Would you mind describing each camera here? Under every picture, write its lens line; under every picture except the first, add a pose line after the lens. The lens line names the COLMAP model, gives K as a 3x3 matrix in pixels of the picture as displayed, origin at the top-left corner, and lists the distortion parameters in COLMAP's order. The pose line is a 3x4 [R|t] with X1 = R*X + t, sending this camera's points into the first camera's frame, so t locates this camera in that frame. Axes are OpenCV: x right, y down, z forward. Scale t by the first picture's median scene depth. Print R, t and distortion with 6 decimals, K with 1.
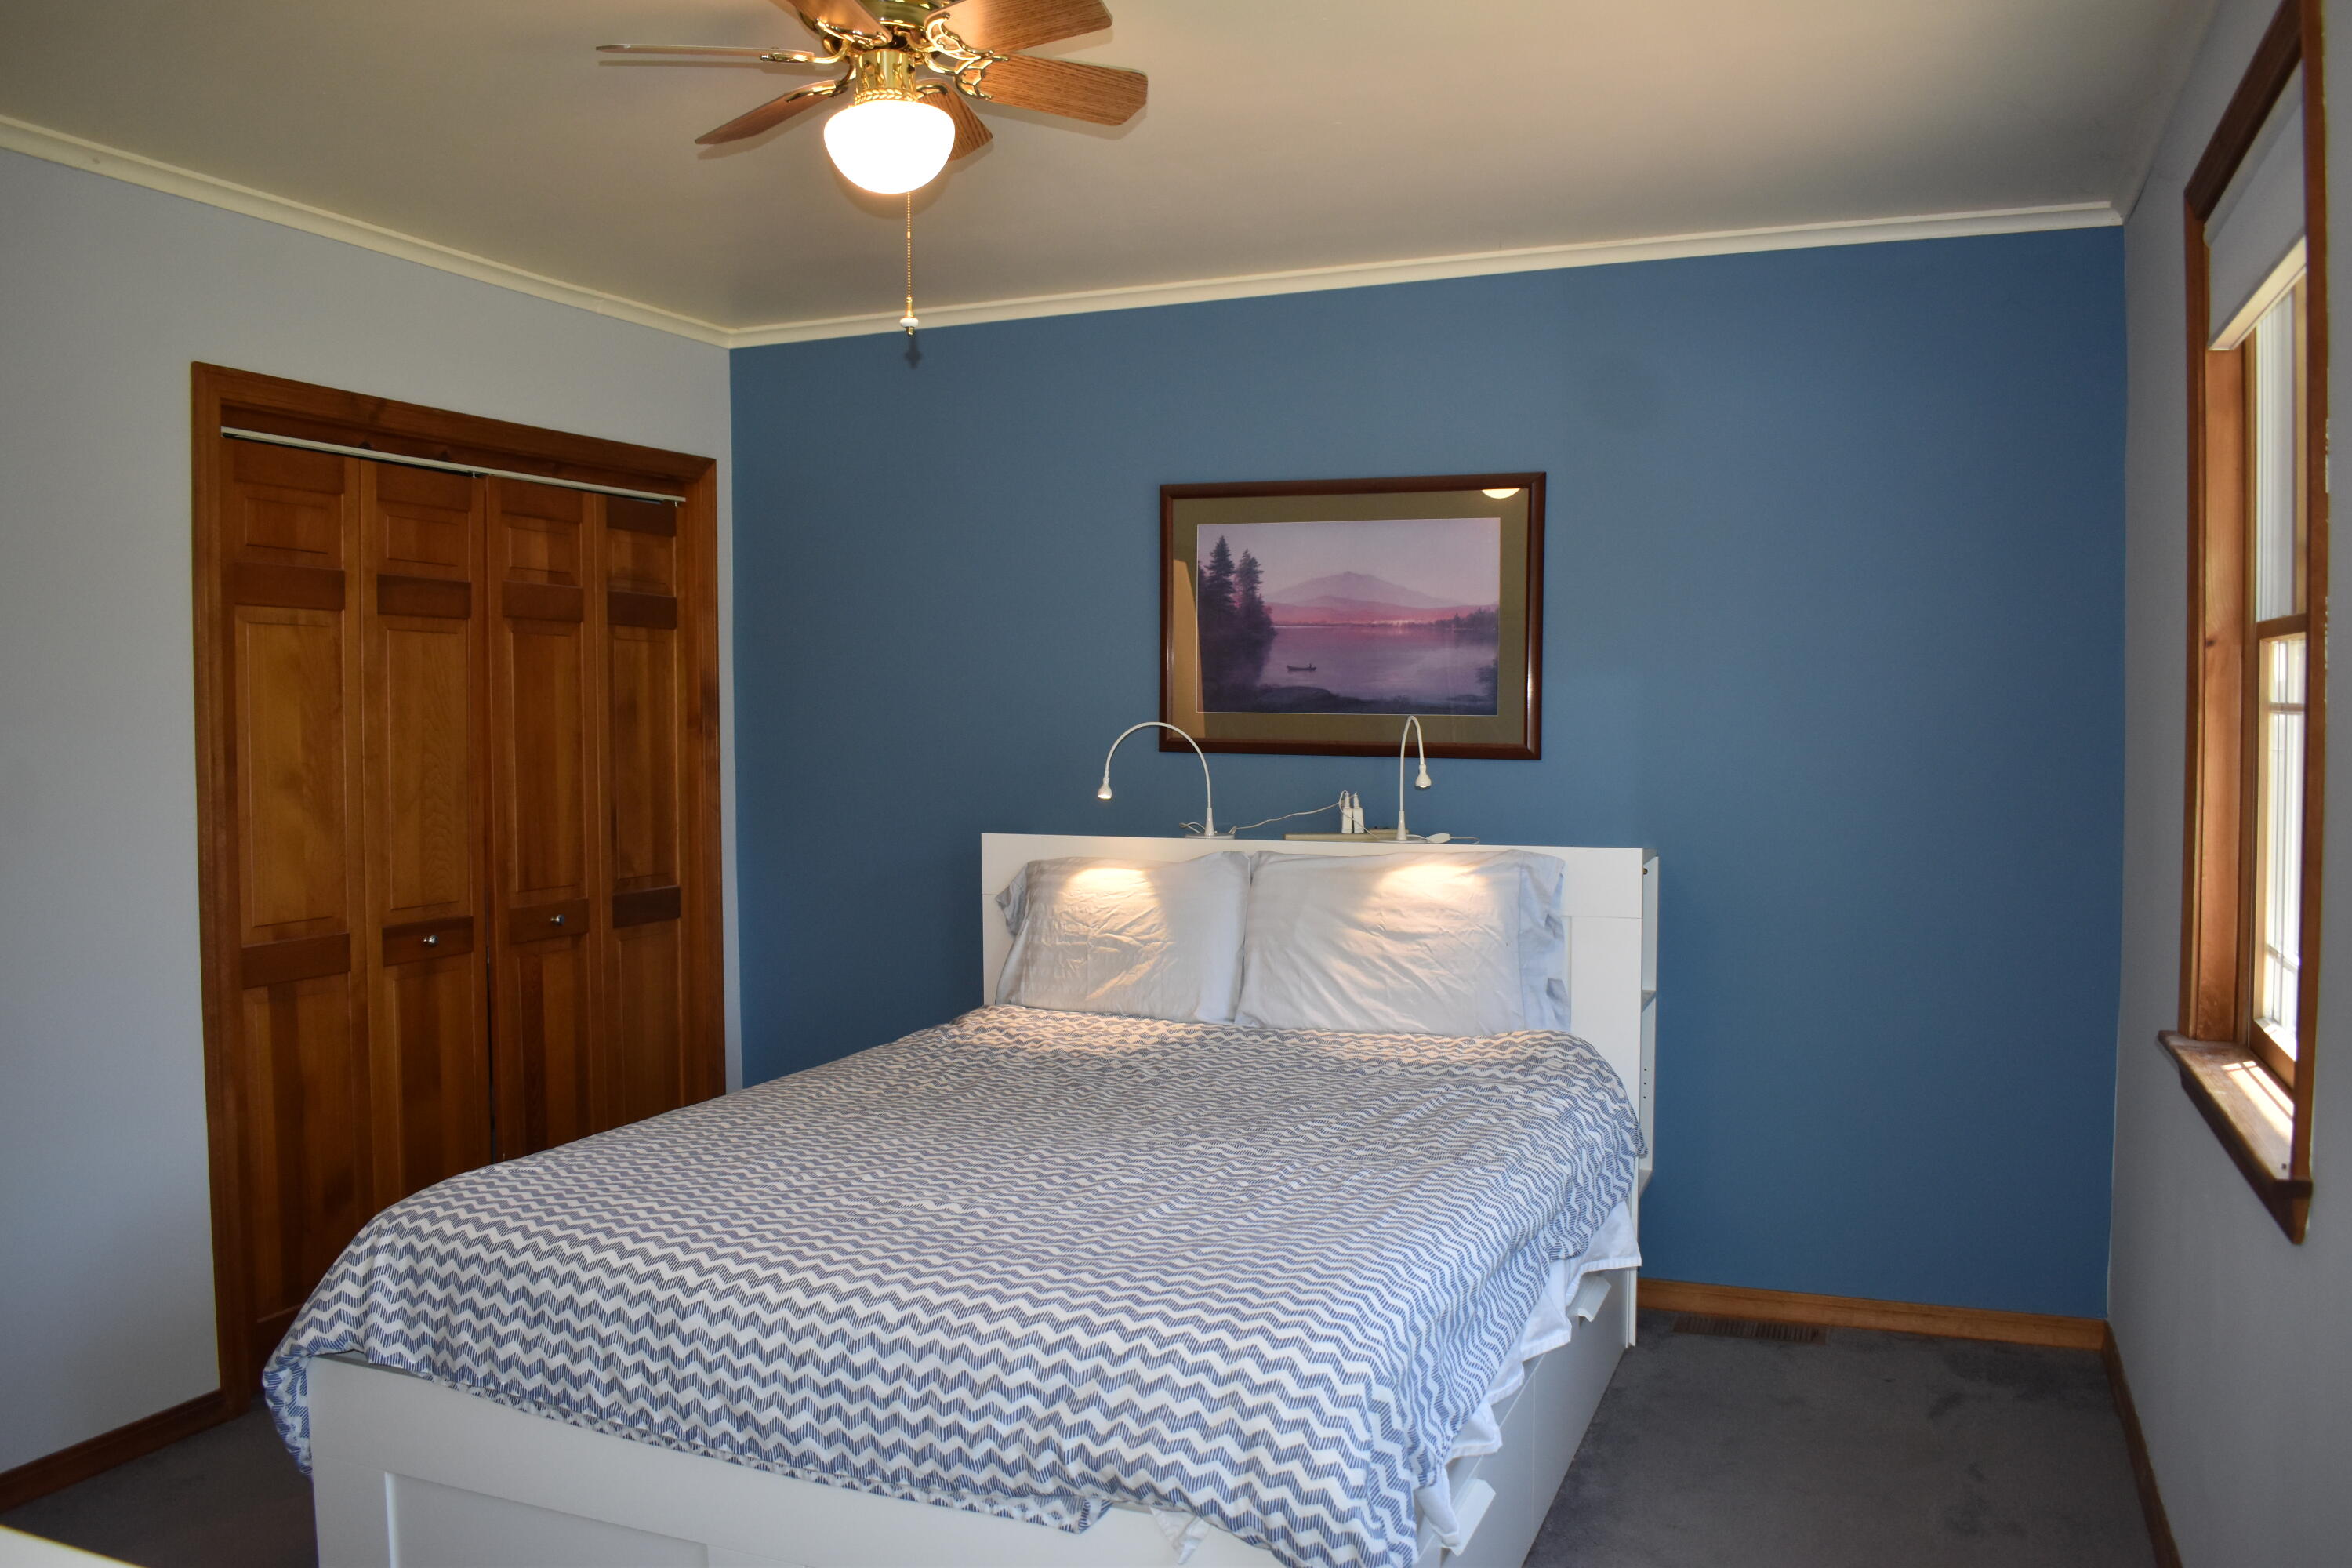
lens RADIAL K [[1850.9, 0, 1168.3], [0, 1850.9, 793.9], [0, 0, 1]] dist [-0.074382, -0.001585]
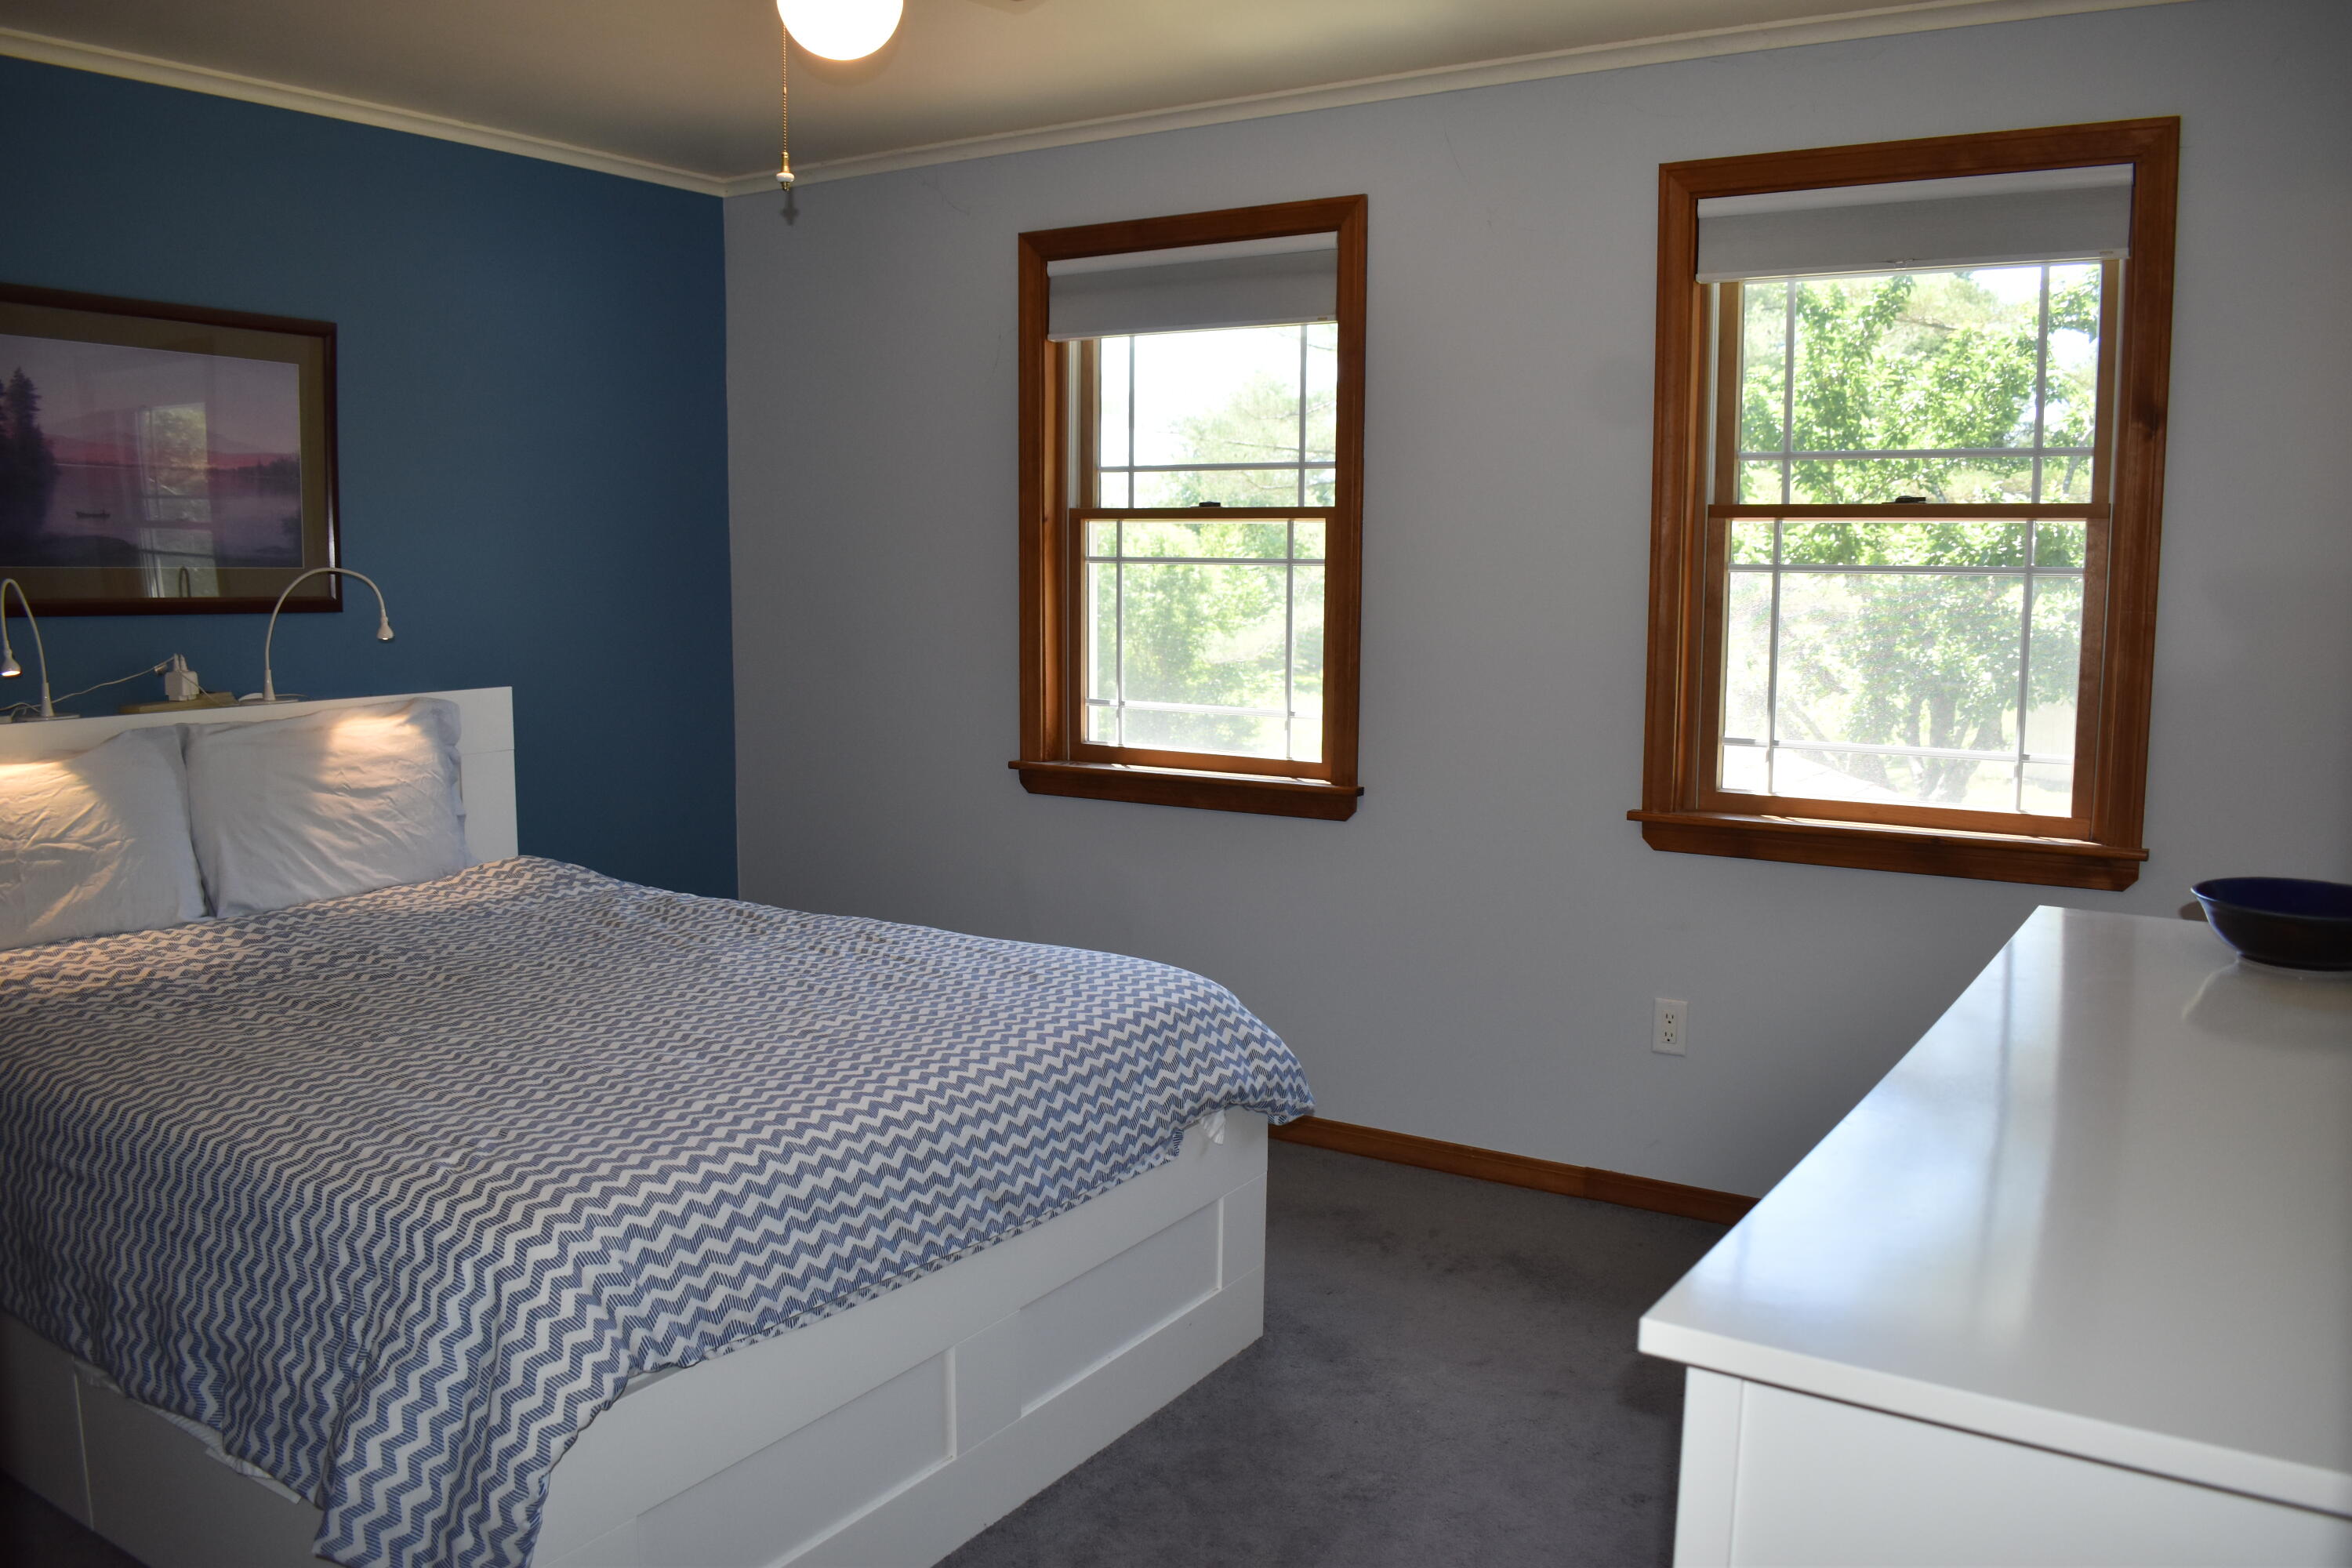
lens RADIAL K [[1850.9, 0, 1169.4], [0, 1850.9, 774.1], [0, 0, 1]] dist [-0.074382, -0.001585]
pose [[0.169902, -0.107247, 0.979608, -0.743337], [0.042105, 0.993943, 0.101514, -0.013201], [-0.984561, 0.023999, 0.173388, 0.407250]]
